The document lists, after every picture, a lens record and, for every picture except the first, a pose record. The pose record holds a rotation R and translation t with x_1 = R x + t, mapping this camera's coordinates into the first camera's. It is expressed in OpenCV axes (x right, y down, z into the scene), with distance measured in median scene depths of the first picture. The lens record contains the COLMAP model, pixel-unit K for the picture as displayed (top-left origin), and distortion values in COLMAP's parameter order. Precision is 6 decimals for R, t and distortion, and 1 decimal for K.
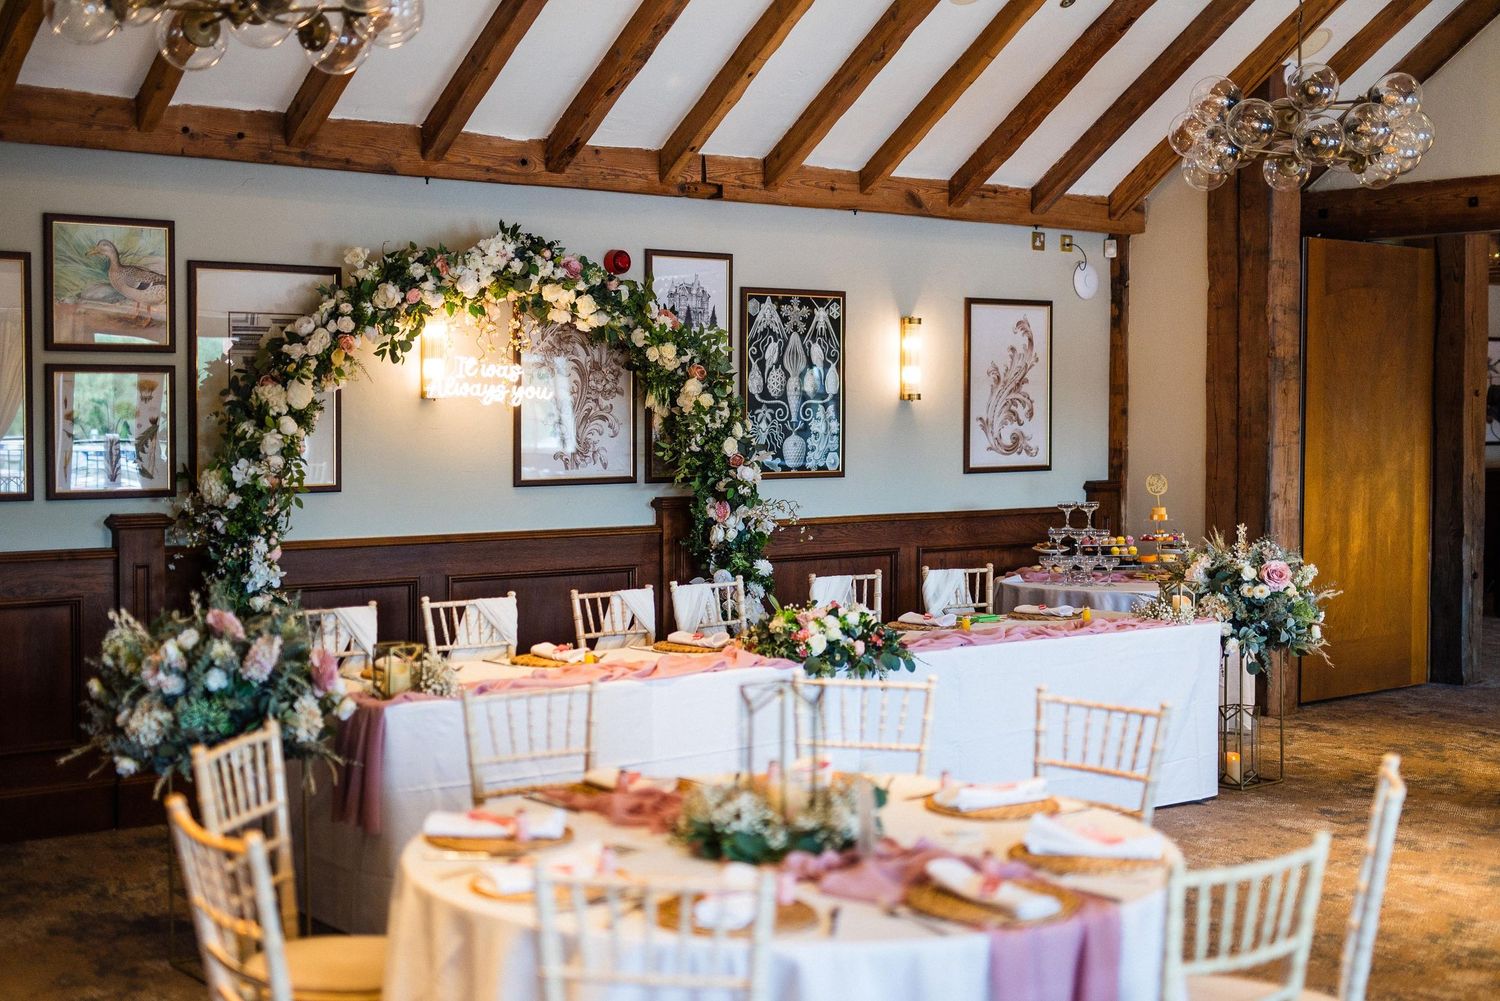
lens RADIAL K [[2074.3, 0, 749.9], [0, 2074.3, 497.3], [0, 0, 1]] dist [-0.014406, 0.033547]
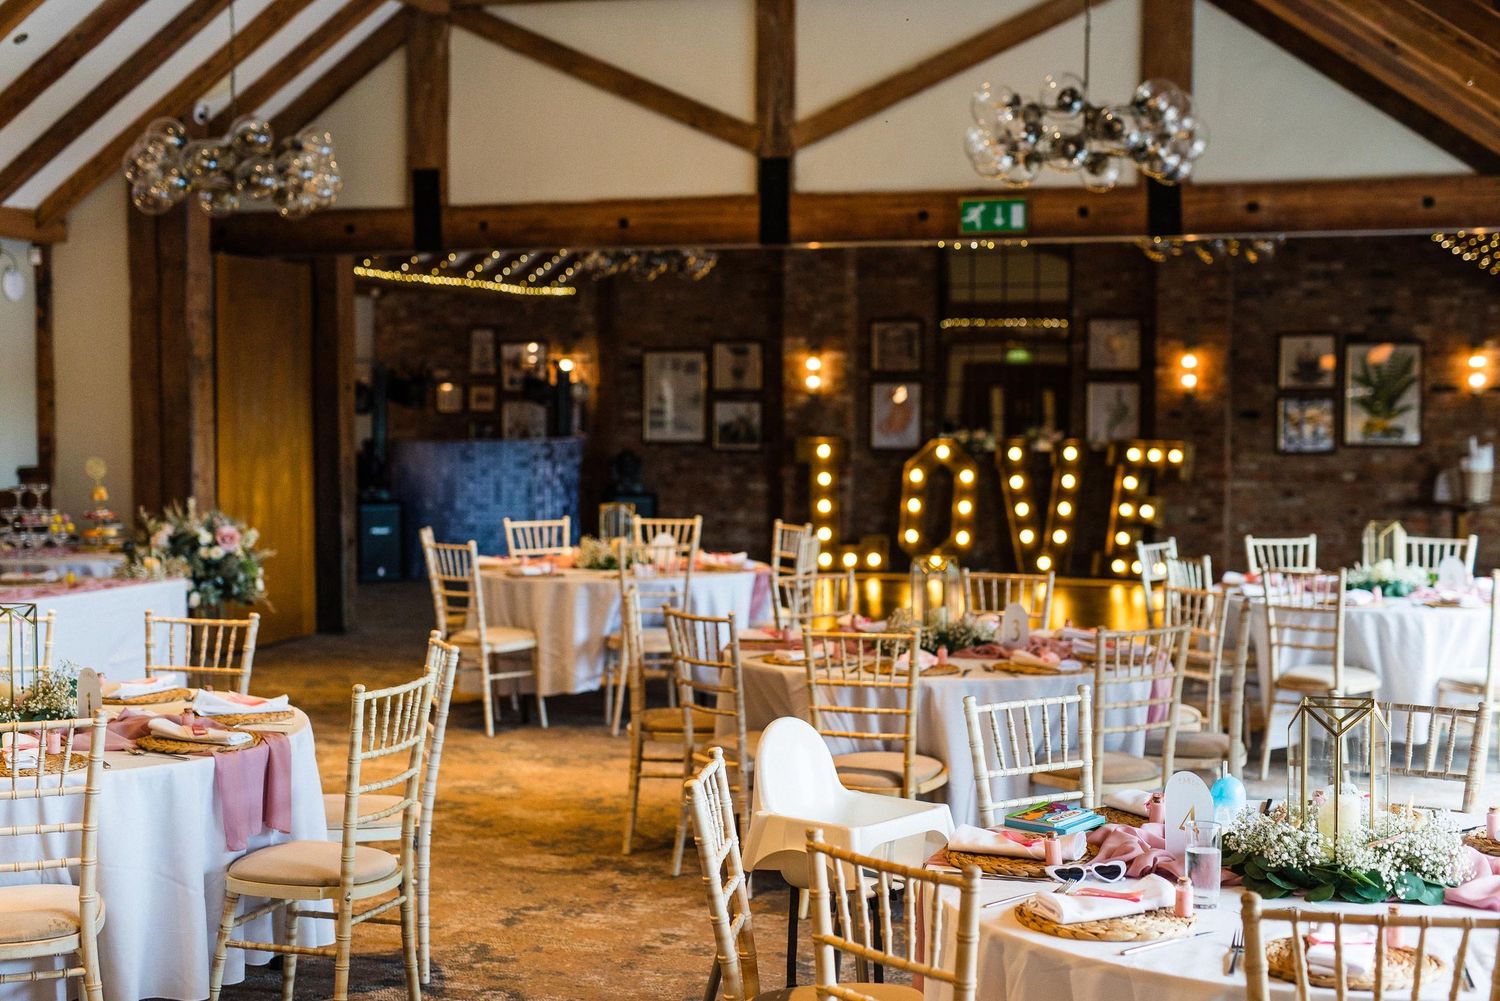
lens RADIAL K [[2074.3, 0, 749.9], [0, 2074.3, 497.3], [0, 0, 1]] dist [-0.014406, 0.033547]
pose [[0.840165, -0.024909, 0.541759, -0.119216], [0.023683, 0.999677, 0.009236, 0.008082], [-0.541814, 0.005071, 0.840483, -0.145862]]
